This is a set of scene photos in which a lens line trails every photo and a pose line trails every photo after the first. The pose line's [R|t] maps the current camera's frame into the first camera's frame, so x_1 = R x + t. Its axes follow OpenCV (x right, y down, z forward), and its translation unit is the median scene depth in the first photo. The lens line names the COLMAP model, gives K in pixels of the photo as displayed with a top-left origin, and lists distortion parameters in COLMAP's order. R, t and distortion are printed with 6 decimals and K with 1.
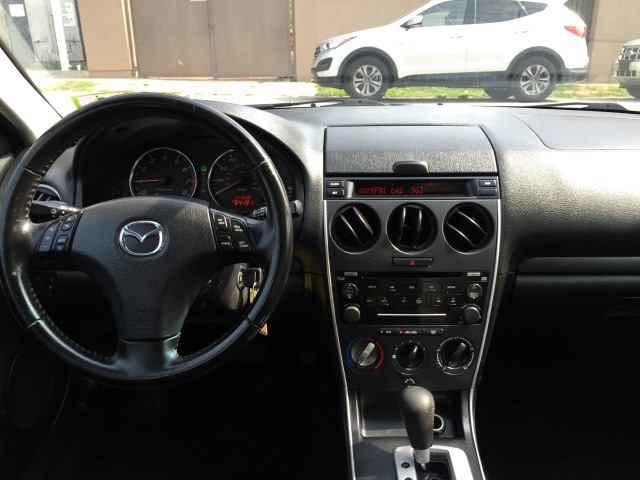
lens RADIAL K [[550.1, 0, 320.9], [0, 550.1, 236.1], [0, 0, 1]] dist [0.071704, -0.115637]
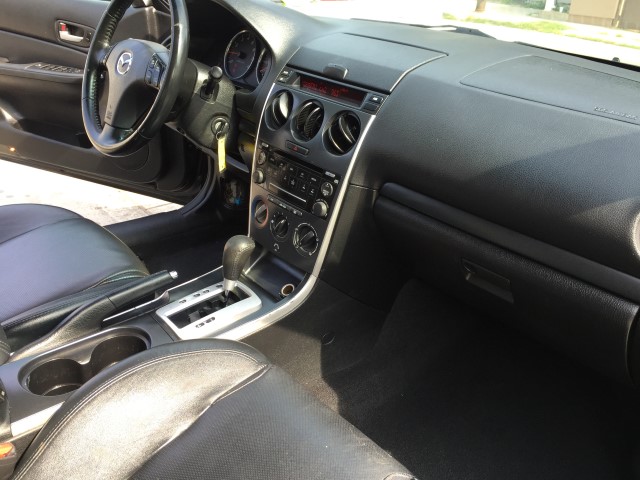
lens RADIAL K [[550.1, 0, 320.9], [0, 550.1, 236.1], [0, 0, 1]] dist [0.071704, -0.115637]
pose [[0.667208, 0.378425, -0.641583, 1.001583], [-0.320968, 0.923328, 0.210819, -0.042995], [0.672171, 0.065268, 0.737514, 0.175725]]
